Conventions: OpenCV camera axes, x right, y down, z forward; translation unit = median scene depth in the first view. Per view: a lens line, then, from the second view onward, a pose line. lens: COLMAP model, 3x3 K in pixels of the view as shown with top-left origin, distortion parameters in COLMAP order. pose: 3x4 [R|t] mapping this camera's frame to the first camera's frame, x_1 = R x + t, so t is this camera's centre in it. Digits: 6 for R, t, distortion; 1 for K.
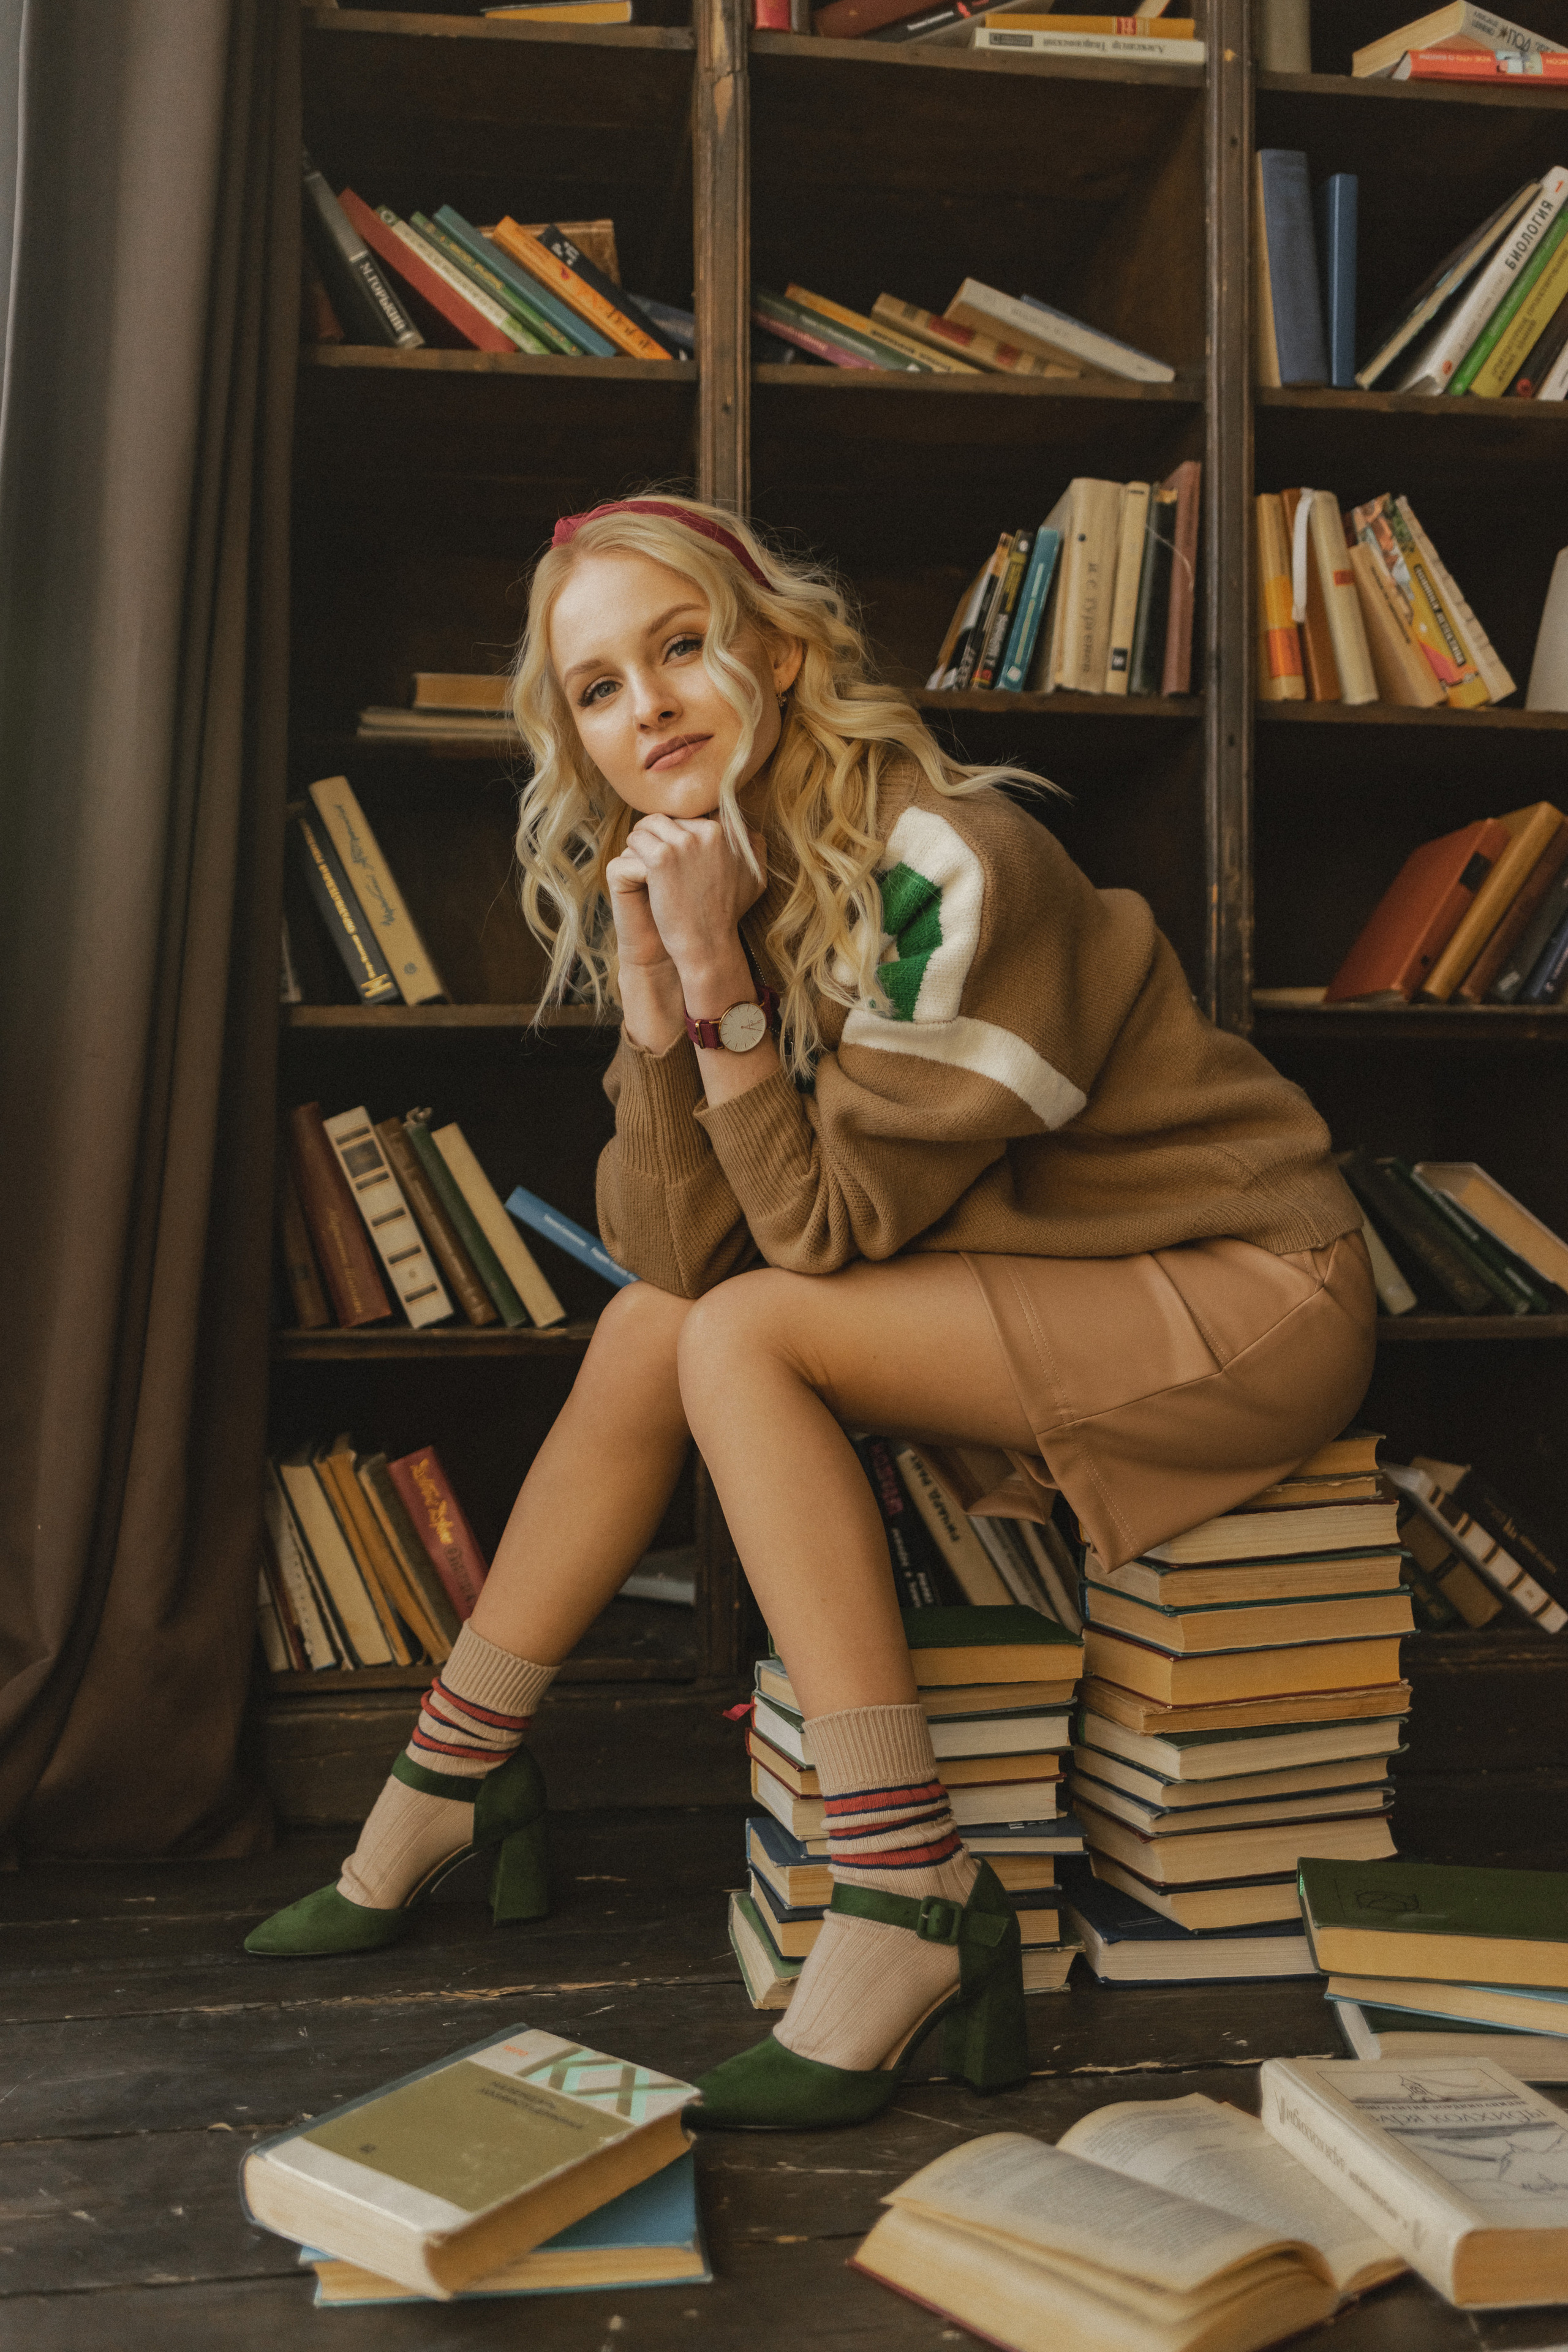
lens RADIAL K [[2292.4, 0, 790.3], [0, 2292.4, 1182.7], [0, 0, 1]] dist [-0.000724, 0.000000]
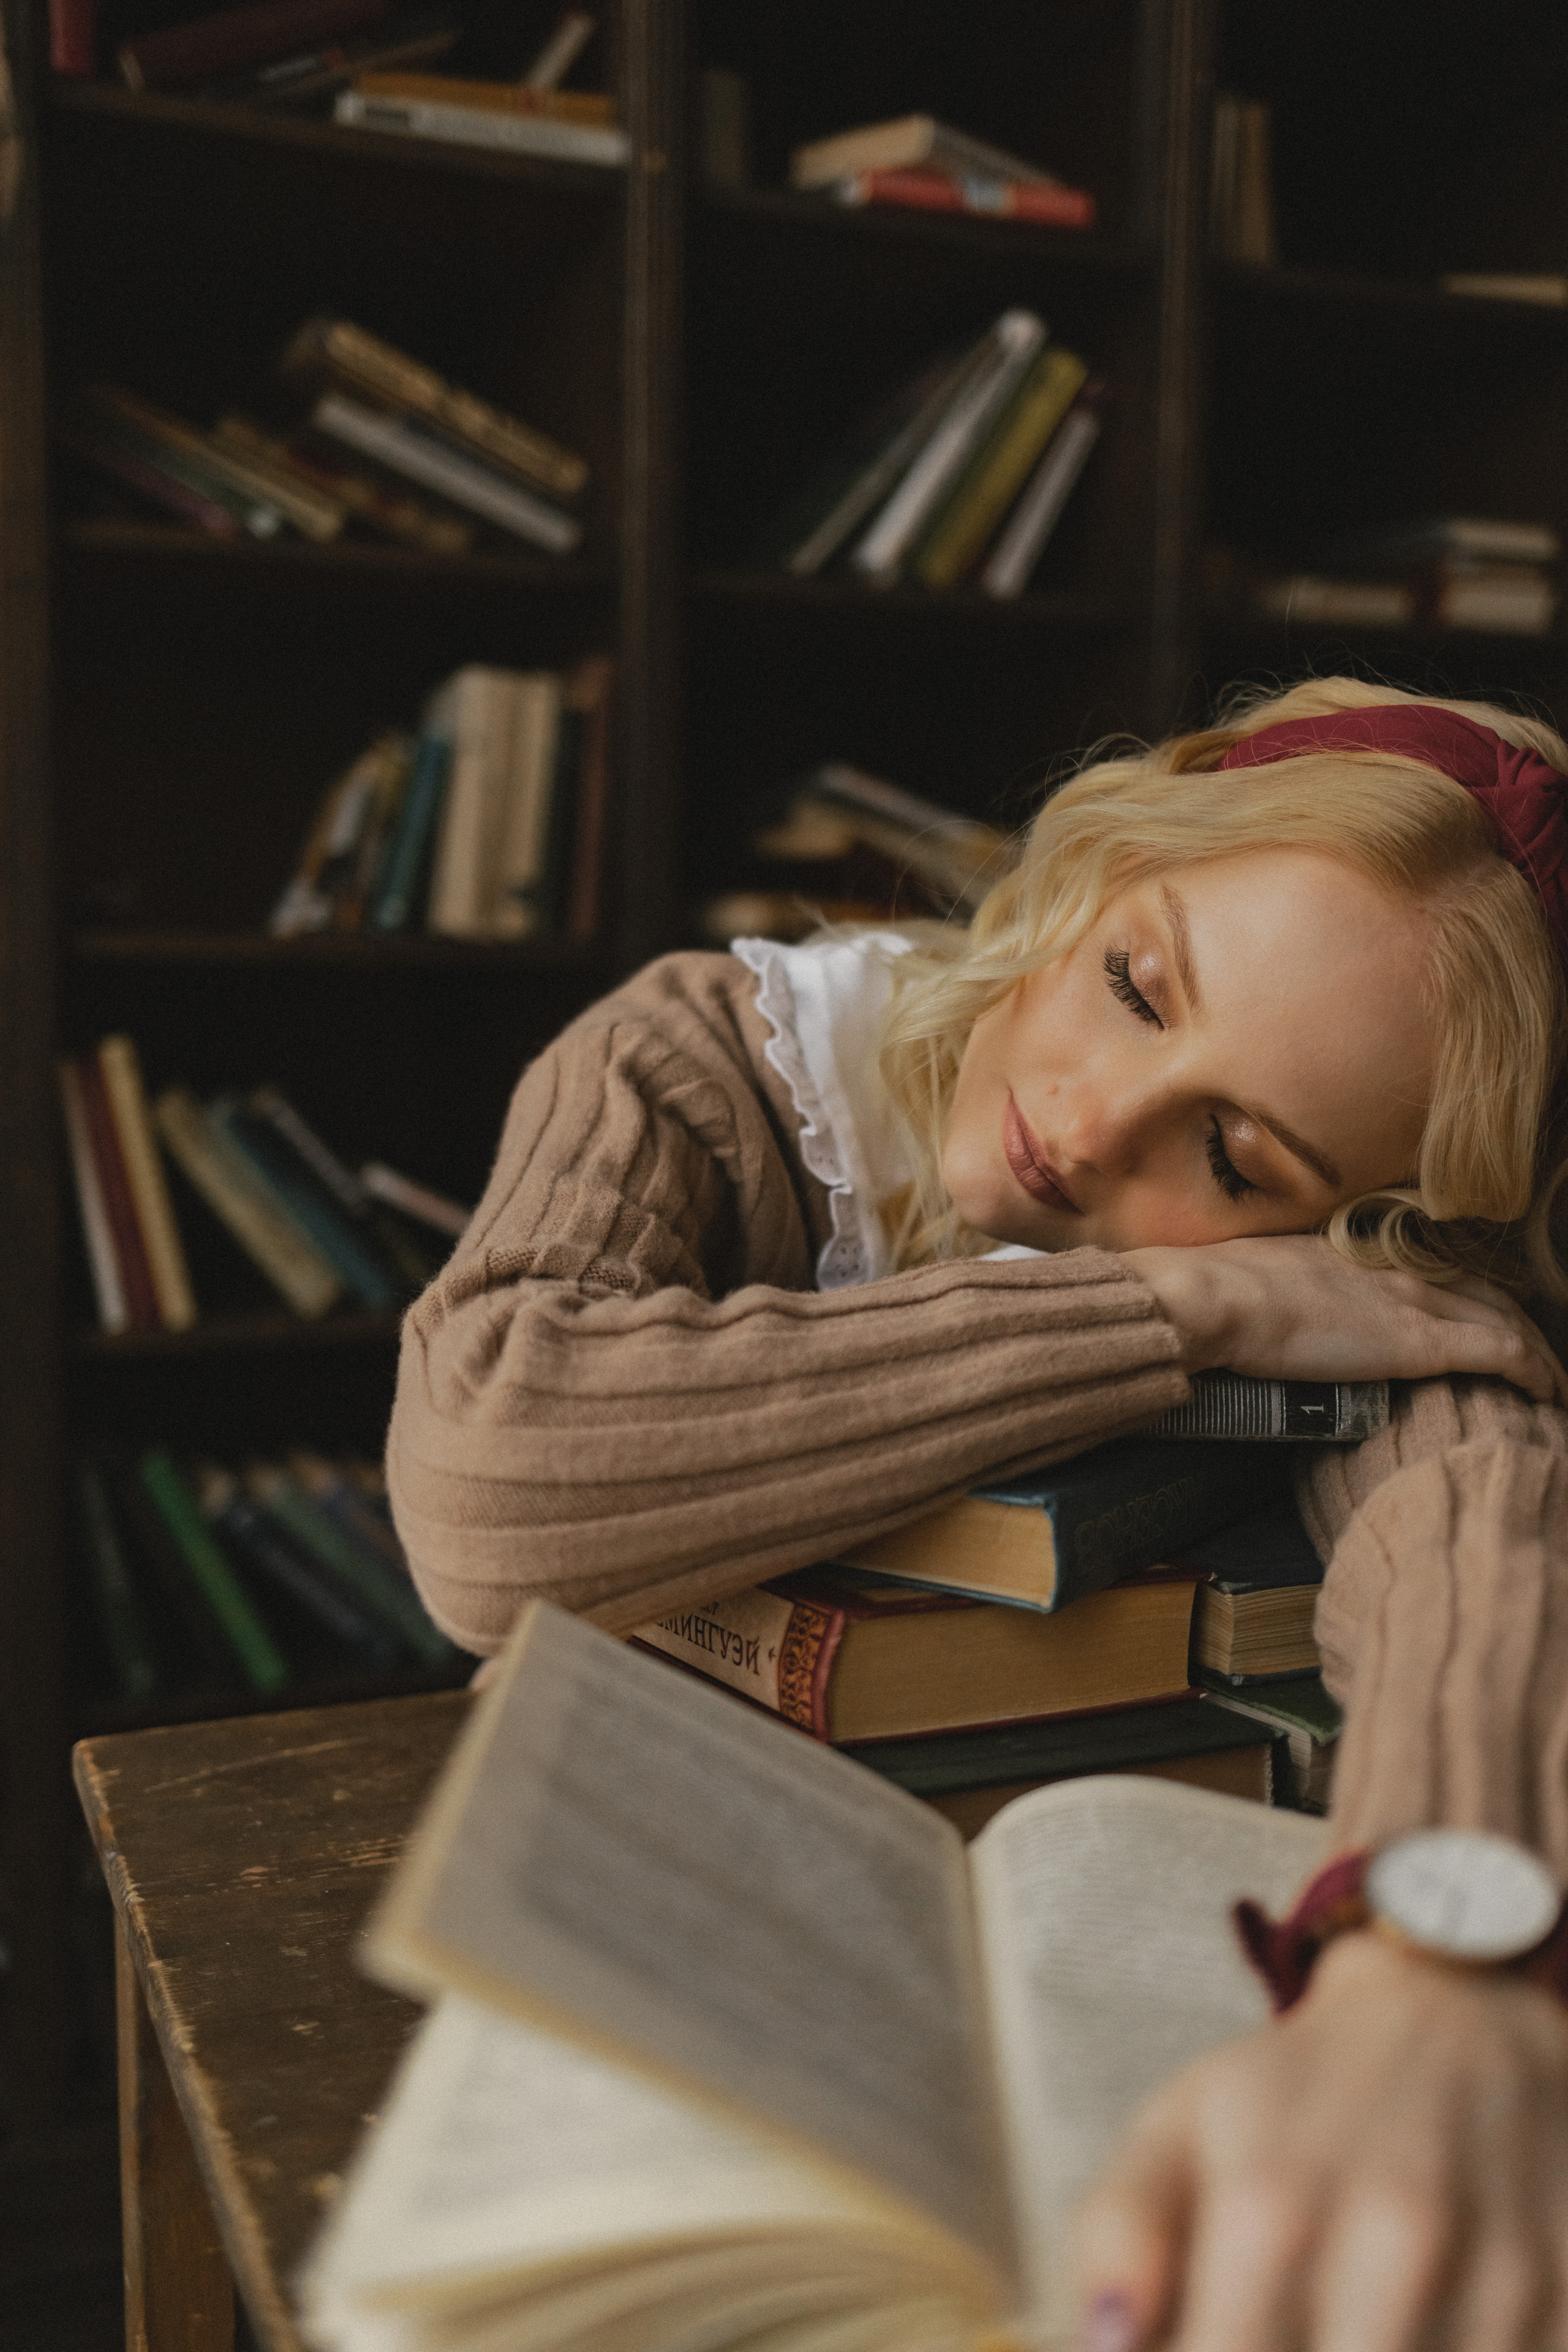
lens RADIAL K [[2292.4, 0, 753.3], [0, 2292.4, 1176.9], [0, 0, 1]] dist [-0.000724, 0.000000]
pose [[0.967820, -0.013585, 0.251278, 0.014114], [-0.011193, 0.995229, 0.096918, -0.208873], [-0.251396, -0.096612, 0.963051, 0.162503]]
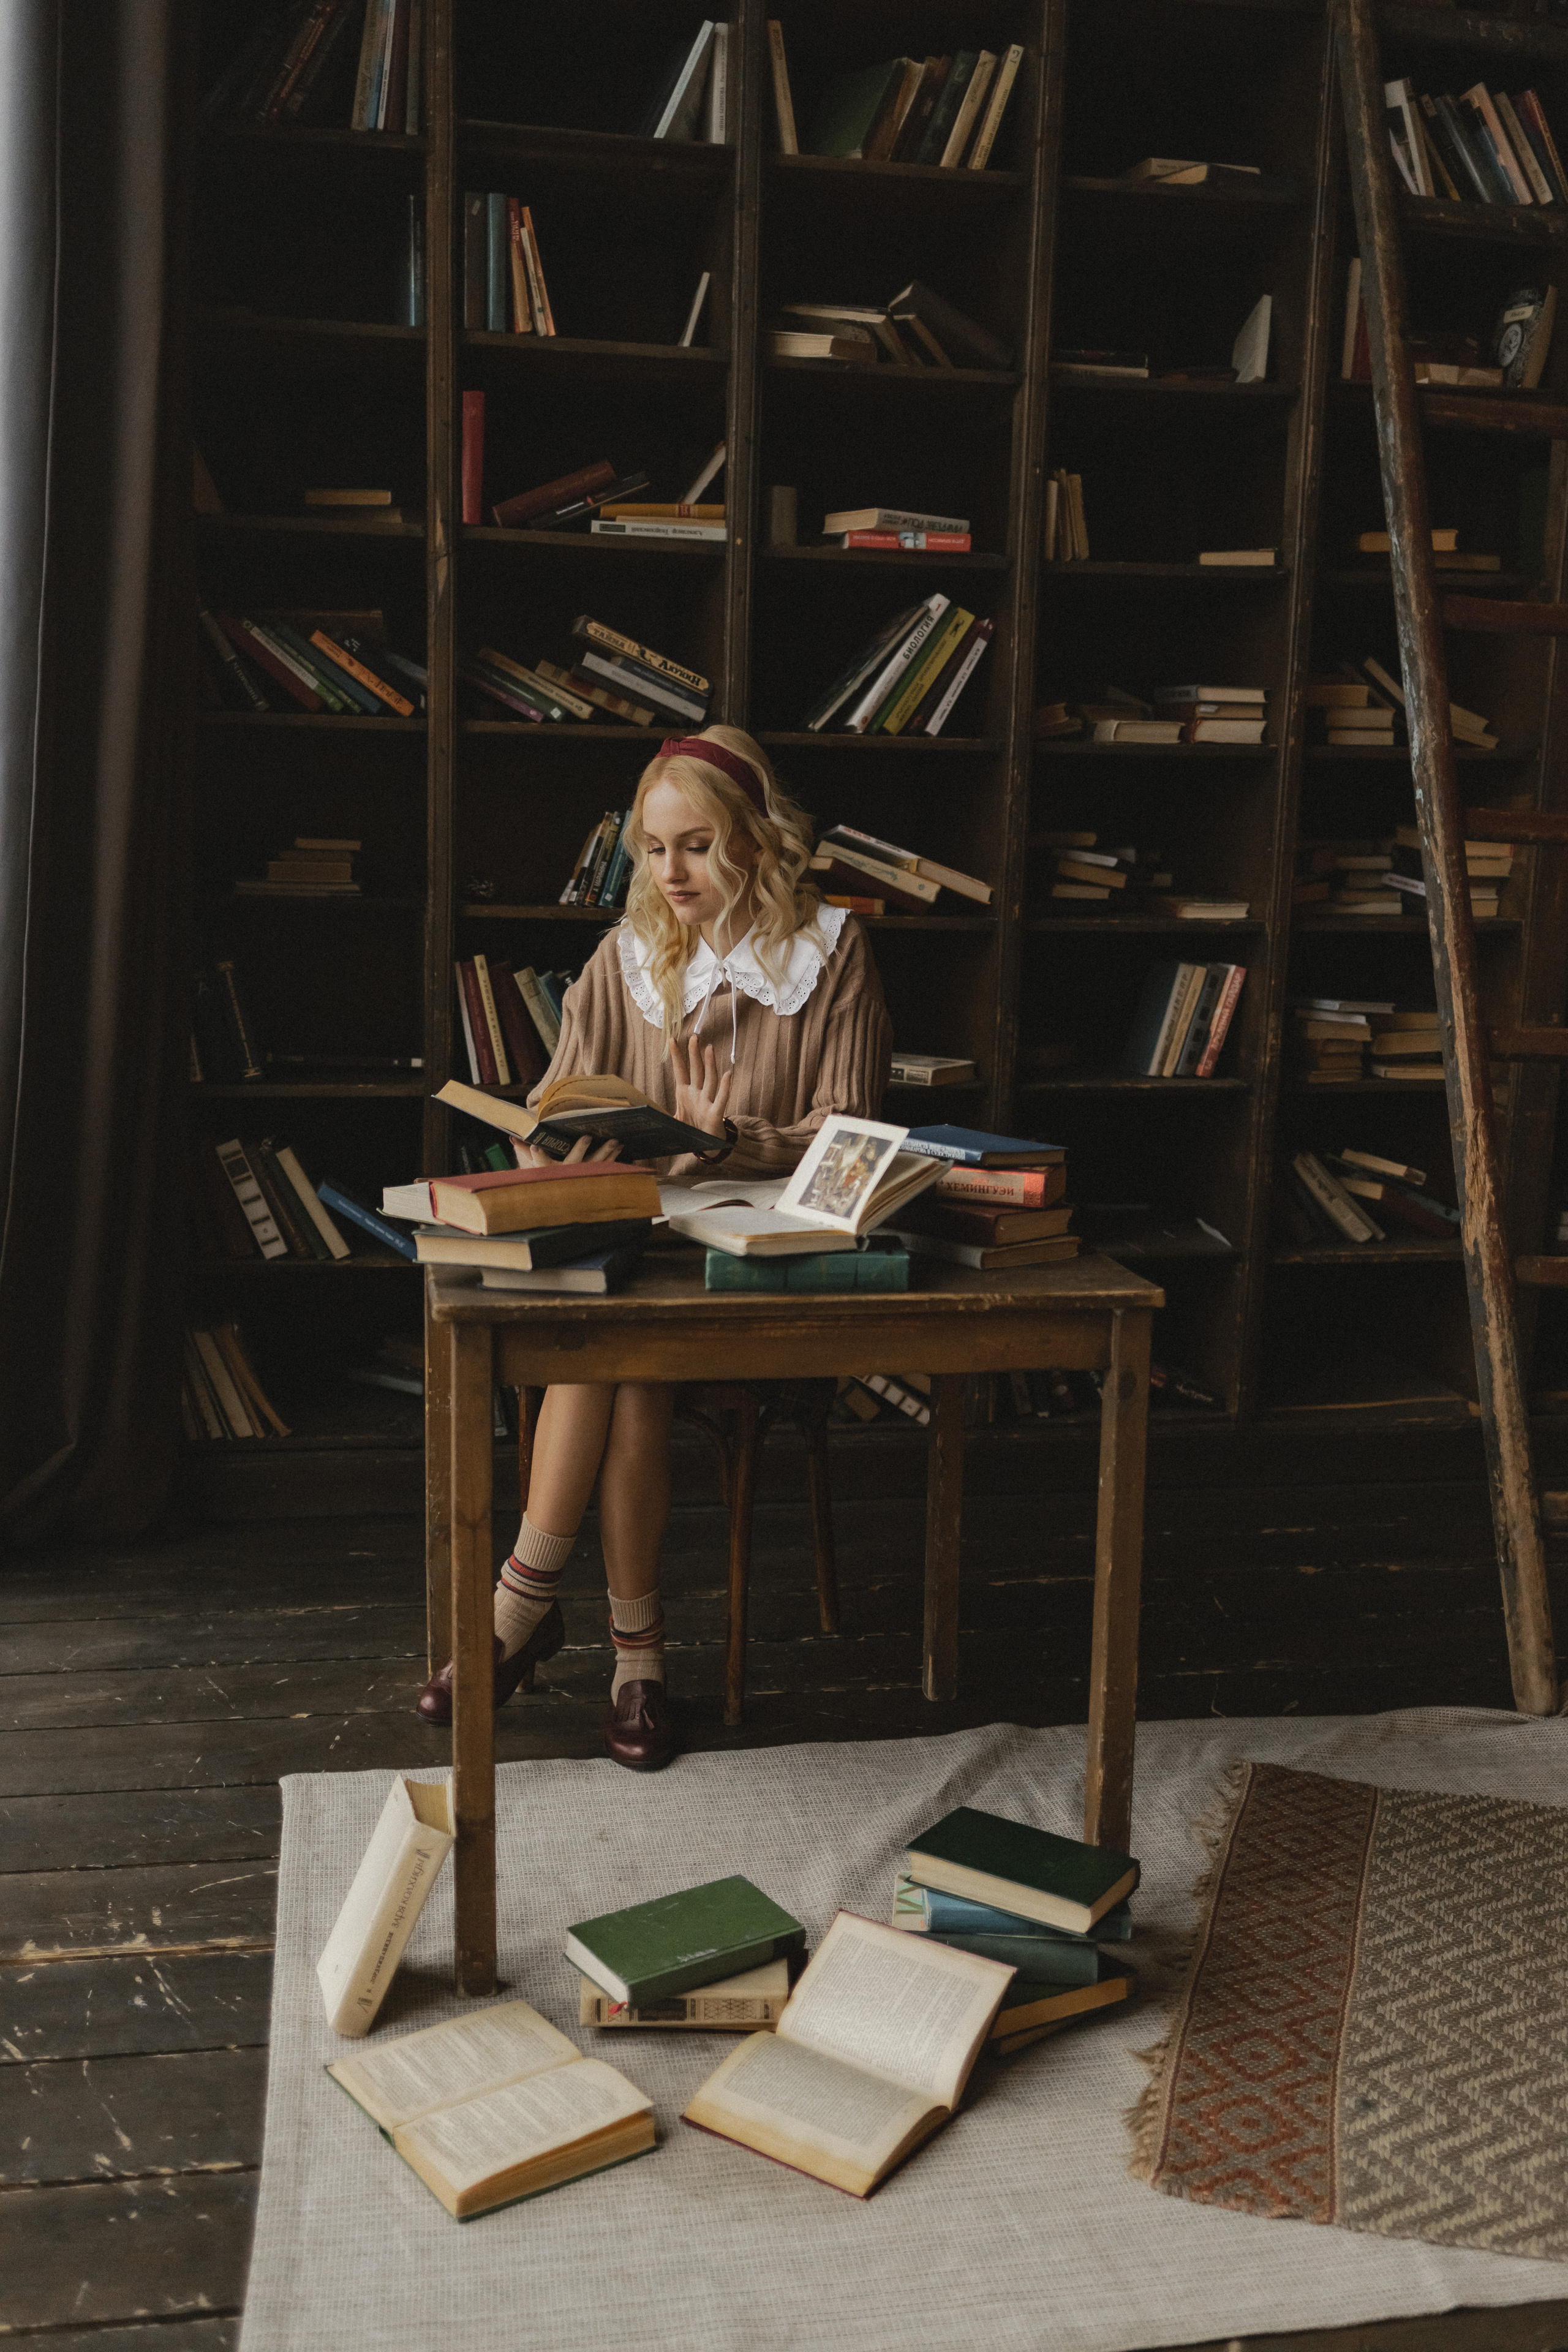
lens RADIAL K [[2292.4, 0, 782.5], [0, 2292.4, 1178.4], [0, 0, 1]] dist [-0.000724, 0.000000]
pose [[0.998675, 0.022931, 0.046073, 0.155546], [-0.029841, 0.987401, 0.155399, -0.286642], [-0.041929, -0.156568, 0.986777, -0.782902]]
